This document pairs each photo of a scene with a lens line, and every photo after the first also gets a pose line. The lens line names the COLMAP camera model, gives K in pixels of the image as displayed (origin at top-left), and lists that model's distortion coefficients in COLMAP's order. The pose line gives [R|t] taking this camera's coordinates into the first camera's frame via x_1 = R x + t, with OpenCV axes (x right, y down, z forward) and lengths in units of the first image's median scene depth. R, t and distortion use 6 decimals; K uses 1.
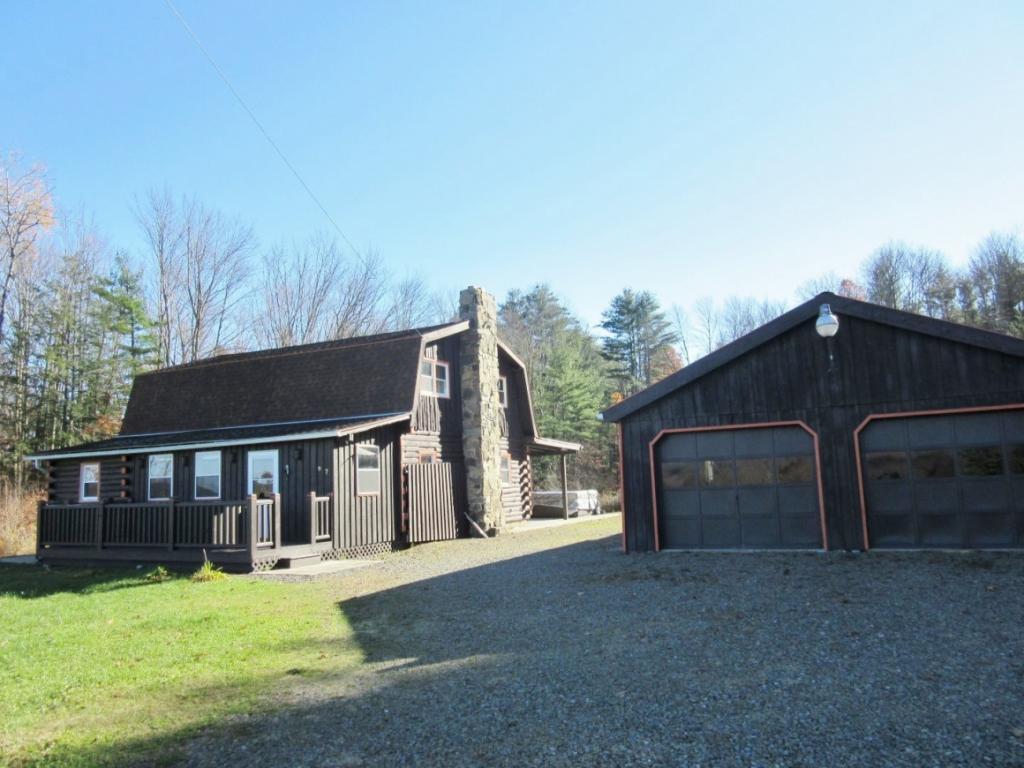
lens RADIAL K [[744.6, 0, 512.0], [0, 744.6, 384.0], [0, 0, 1]] dist [-0.057789, -0.003735]
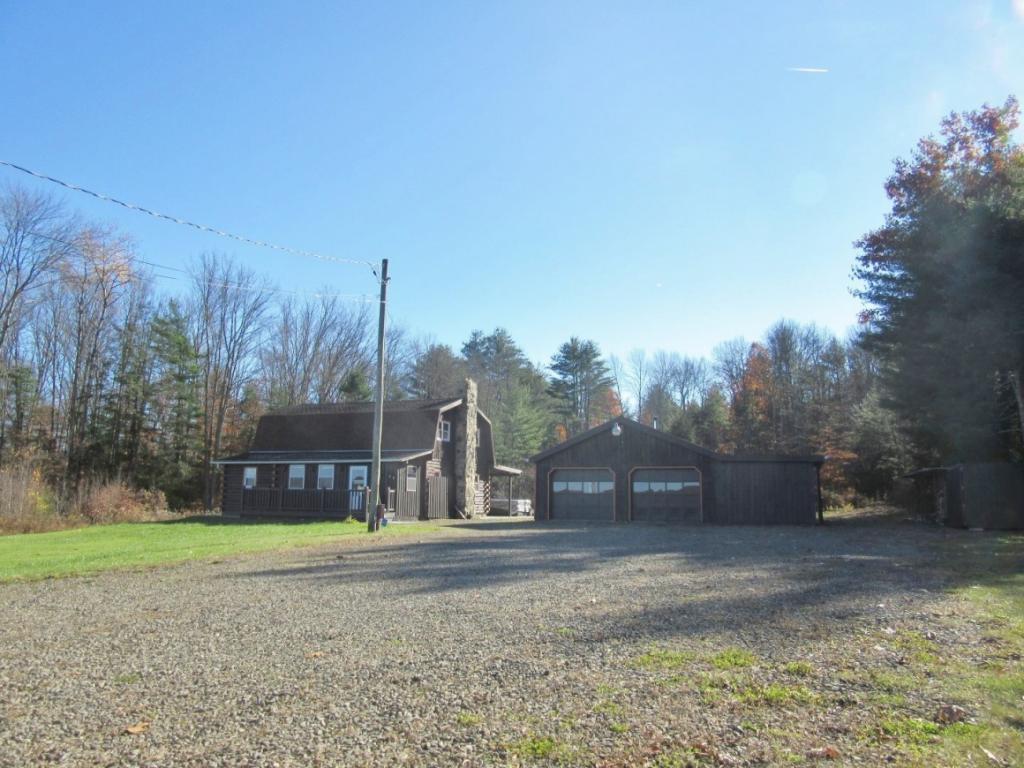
lens RADIAL K [[744.6, 0, 512.0], [0, 744.6, 384.0], [0, 0, 1]] dist [-0.057789, -0.003735]
pose [[0.996214, 0.060834, 0.062100, -0.041708], [-0.059106, 0.997822, -0.029288, -0.059226], [-0.063747, 0.025506, 0.997640, -0.632959]]
